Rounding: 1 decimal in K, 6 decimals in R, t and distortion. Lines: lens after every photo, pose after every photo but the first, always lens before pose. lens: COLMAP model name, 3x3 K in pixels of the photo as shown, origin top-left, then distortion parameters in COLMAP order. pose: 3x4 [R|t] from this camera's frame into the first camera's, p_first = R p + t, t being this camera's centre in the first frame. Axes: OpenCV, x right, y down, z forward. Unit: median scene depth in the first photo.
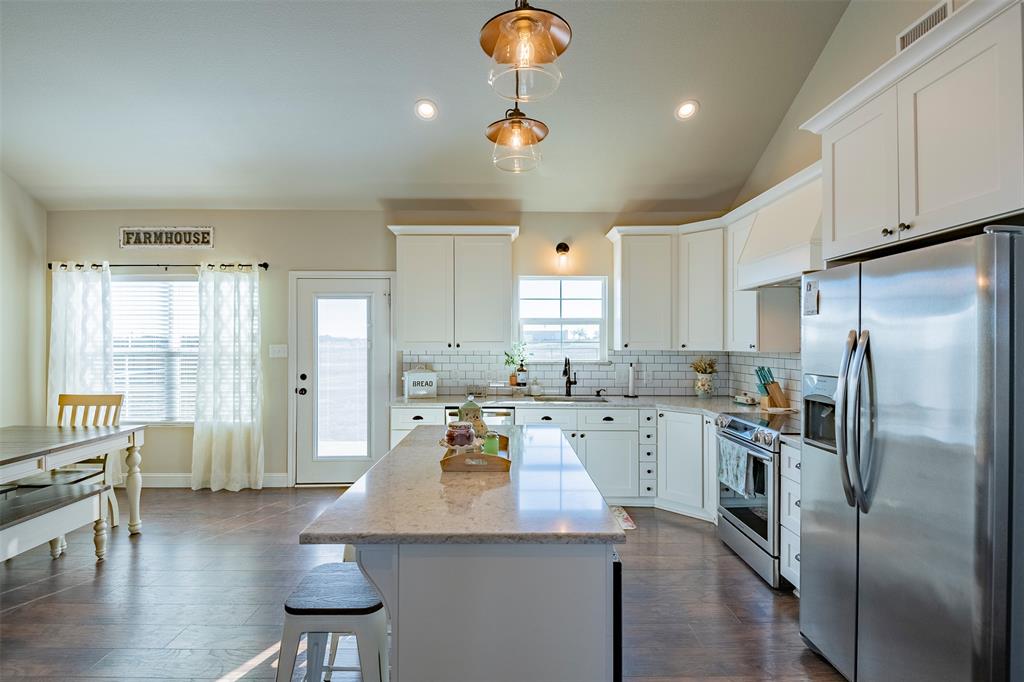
lens RADIAL K [[486.0, 0, 506.3], [0, 486.0, 338.0], [0, 0, 1]] dist [-0.001164, -0.009653]
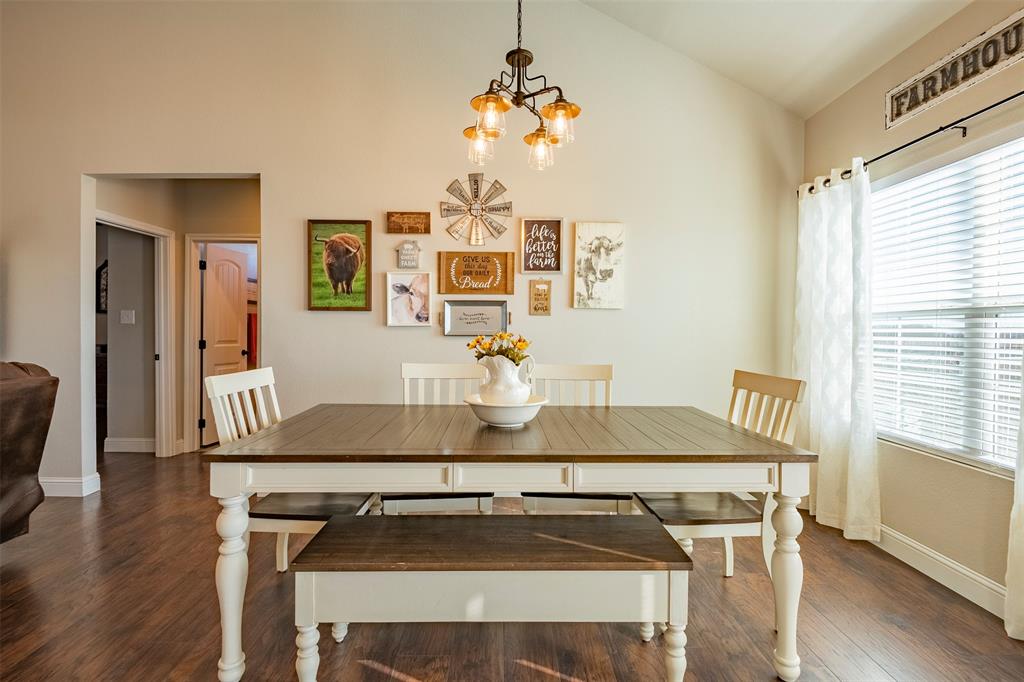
lens RADIAL K [[466.9, 0, 501.7], [0, 466.9, 336.2], [0, 0, 1]] dist [-0.006915, -0.004343]
pose [[-0.016201, 0.009546, -0.999823, -0.250920], [-0.001861, 0.999952, 0.009577, 0.054549], [0.999867, 0.002015, -0.016182, 0.572167]]
